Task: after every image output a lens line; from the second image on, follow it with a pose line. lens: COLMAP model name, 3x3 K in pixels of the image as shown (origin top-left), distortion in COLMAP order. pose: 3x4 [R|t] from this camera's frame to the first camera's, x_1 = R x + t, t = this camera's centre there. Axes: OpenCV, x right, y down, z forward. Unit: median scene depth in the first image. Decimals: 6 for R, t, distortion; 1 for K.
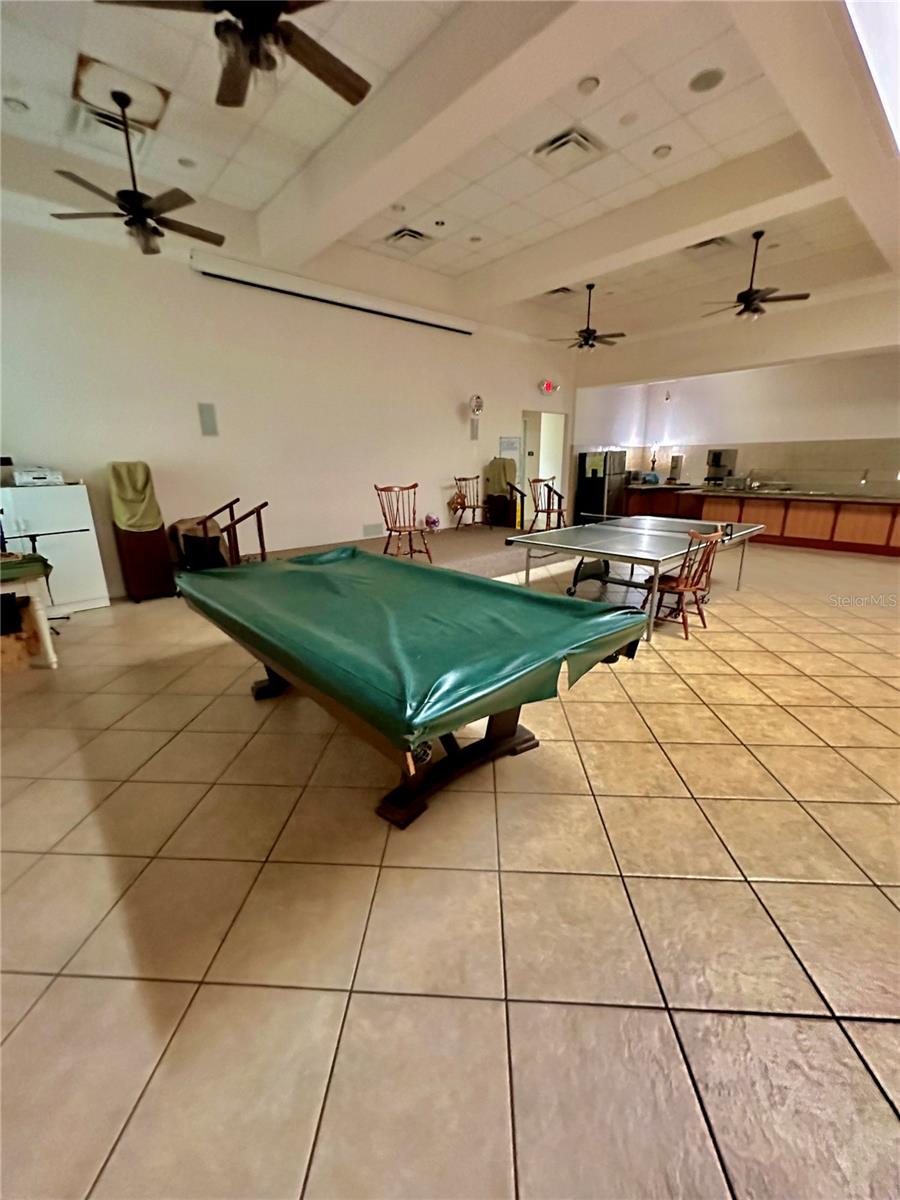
lens RADIAL K [[479.8, 0, 447.7], [0, 479.8, 599.5], [0, 0, 1]] dist [-0.001928, 0.000457]
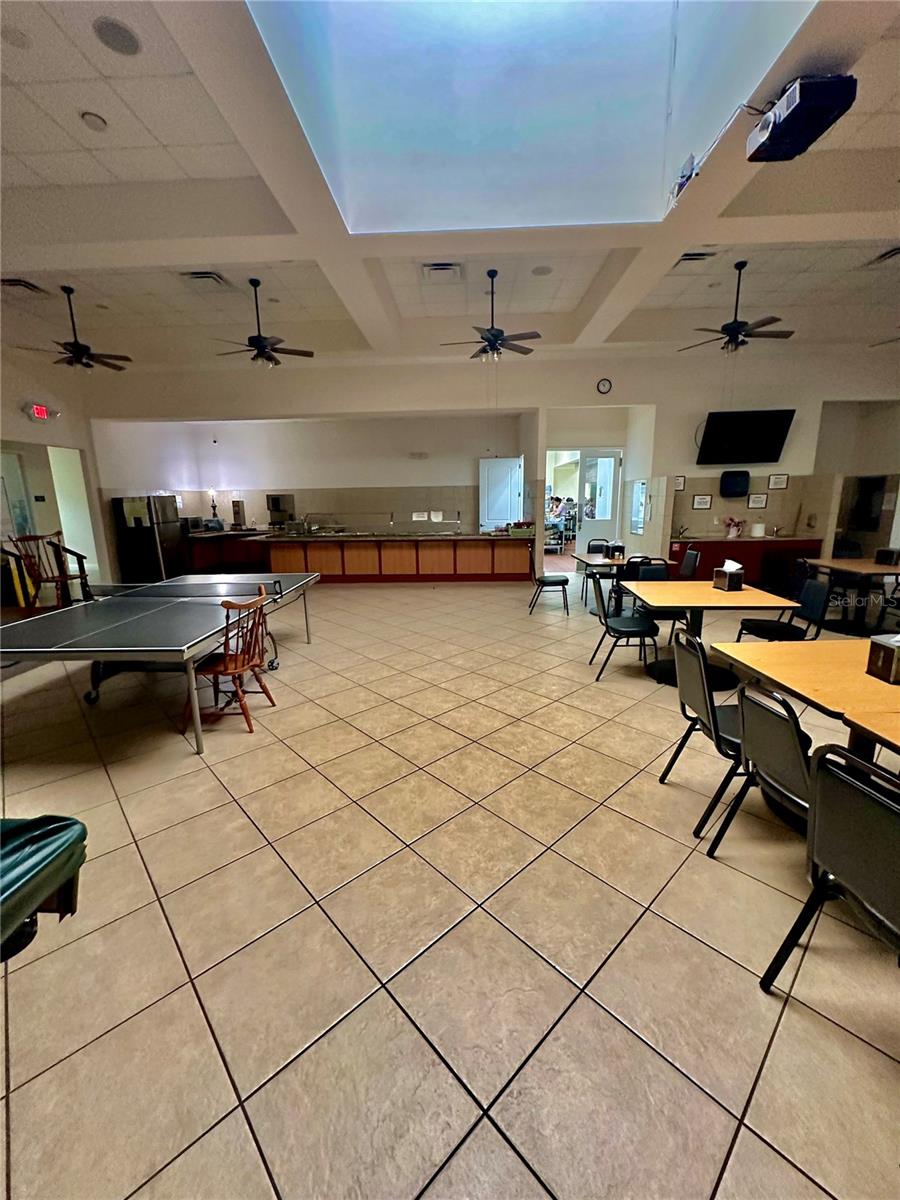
lens RADIAL K [[479.8, 0, 450.3], [0, 479.8, 601.9], [0, 0, 1]] dist [-0.001928, 0.000457]
pose [[0.691300, -0.152461, 0.706300, 0.101149], [0.207454, 0.978211, 0.008107, -0.034259], [-0.692147, 0.140920, 0.707866, 0.091056]]
